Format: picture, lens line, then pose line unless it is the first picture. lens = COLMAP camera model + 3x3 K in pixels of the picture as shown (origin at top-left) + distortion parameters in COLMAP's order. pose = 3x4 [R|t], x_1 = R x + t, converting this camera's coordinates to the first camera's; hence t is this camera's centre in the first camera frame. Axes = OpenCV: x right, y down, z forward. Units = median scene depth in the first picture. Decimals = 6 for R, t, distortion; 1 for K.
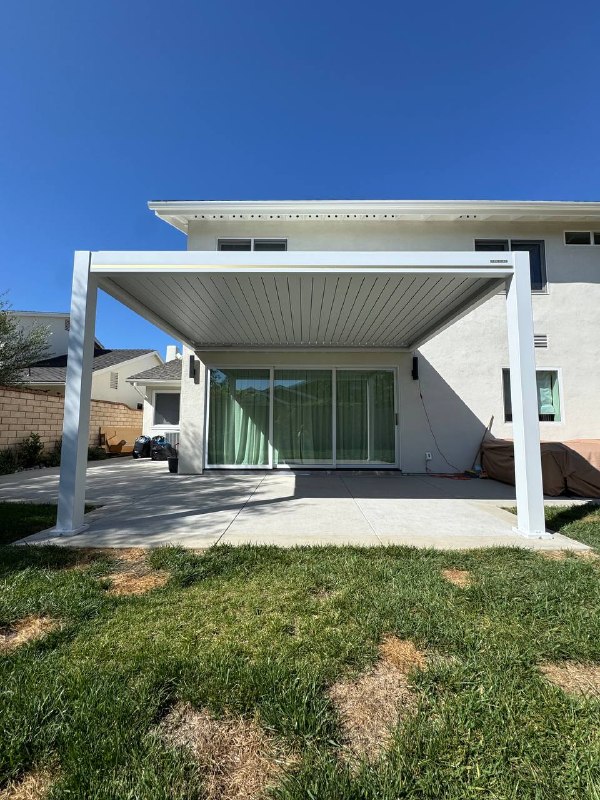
lens RADIAL K [[319.9, 0, 301.9], [0, 319.9, 399.3], [0, 0, 1]] dist [-0.002805, -0.000127]
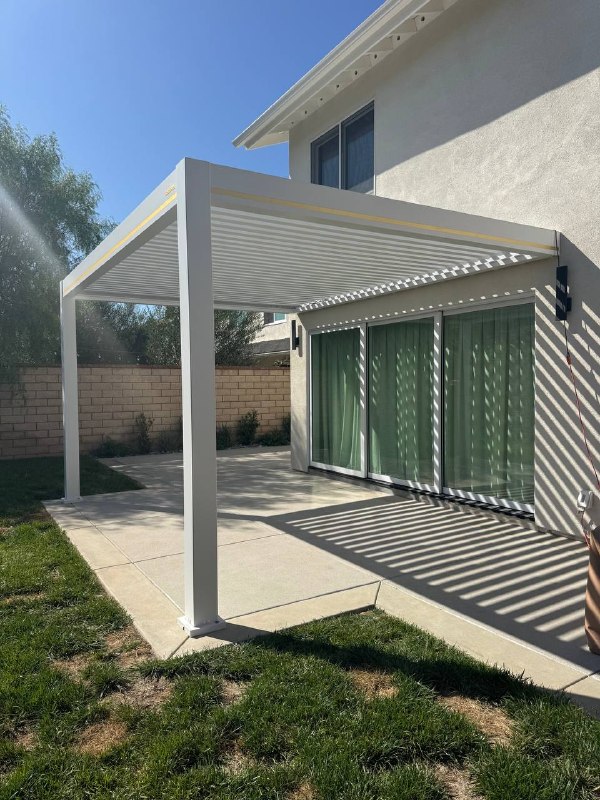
lens RADIAL K [[560.0, 0, 298.7], [0, 560.0, 401.4], [0, 0, 1]] dist [0.075910, -0.083771]
pose [[0.522255, 0.017863, -0.852603, 1.569976], [0.085869, 0.993598, 0.073415, -0.077647], [0.848456, -0.111553, 0.517377, 0.557456]]
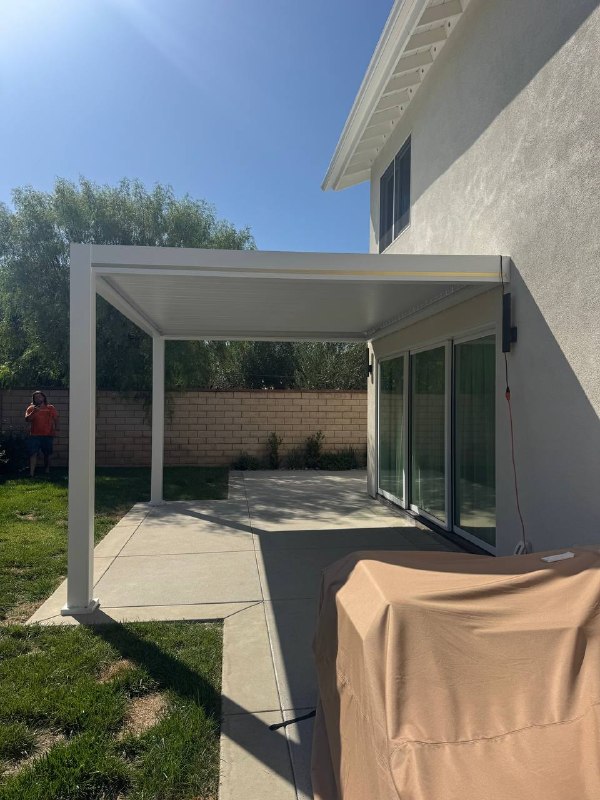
lens RADIAL K [[557.1, 0, 295.5], [0, 557.1, 402.4], [0, 0, 1]] dist [0.065529, -0.080744]
pose [[0.118088, -0.003626, -0.992996, 1.934657], [0.080476, 0.996739, 0.005930, -0.050354], [0.989737, -0.080612, 0.117995, 1.247799]]
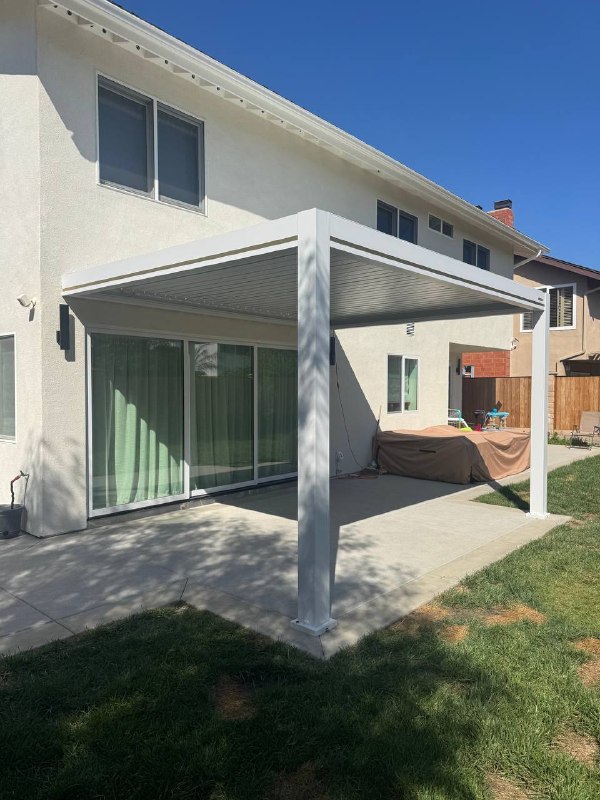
lens RADIAL K [[563.2, 0, 293.4], [0, 563.2, 403.3], [0, 0, 1]] dist [0.076707, -0.101924]
pose [[0.663631, -0.023334, 0.747696, -1.501304], [-0.064169, 0.994054, 0.087976, -0.161592], [-0.745303, -0.106363, 0.658187, 0.225449]]
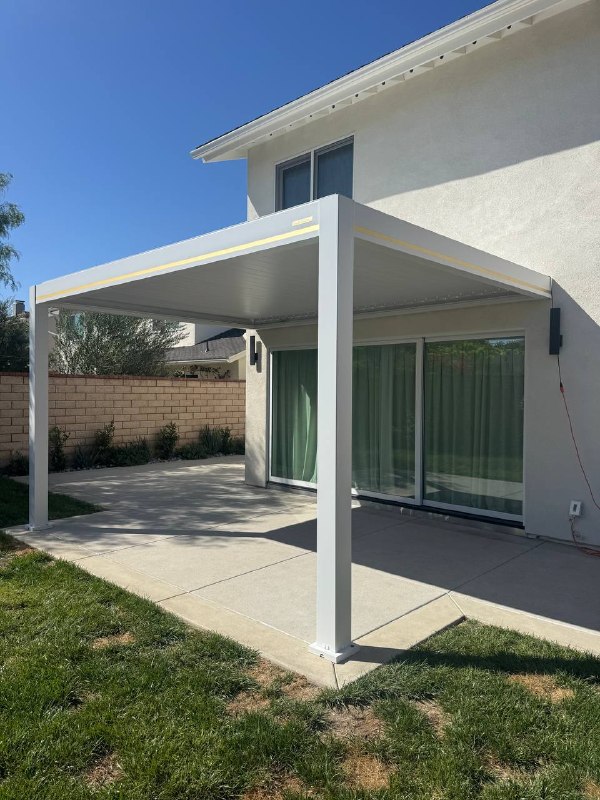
lens RADIAL K [[557.1, 0, 295.5], [0, 557.1, 402.4], [0, 0, 1]] dist [0.065529, -0.080744]
pose [[0.728773, 0.016089, -0.684567, 1.266201], [0.054208, 0.995231, 0.081099, -0.154156], [0.682607, -0.096211, 0.724425, 0.149885]]
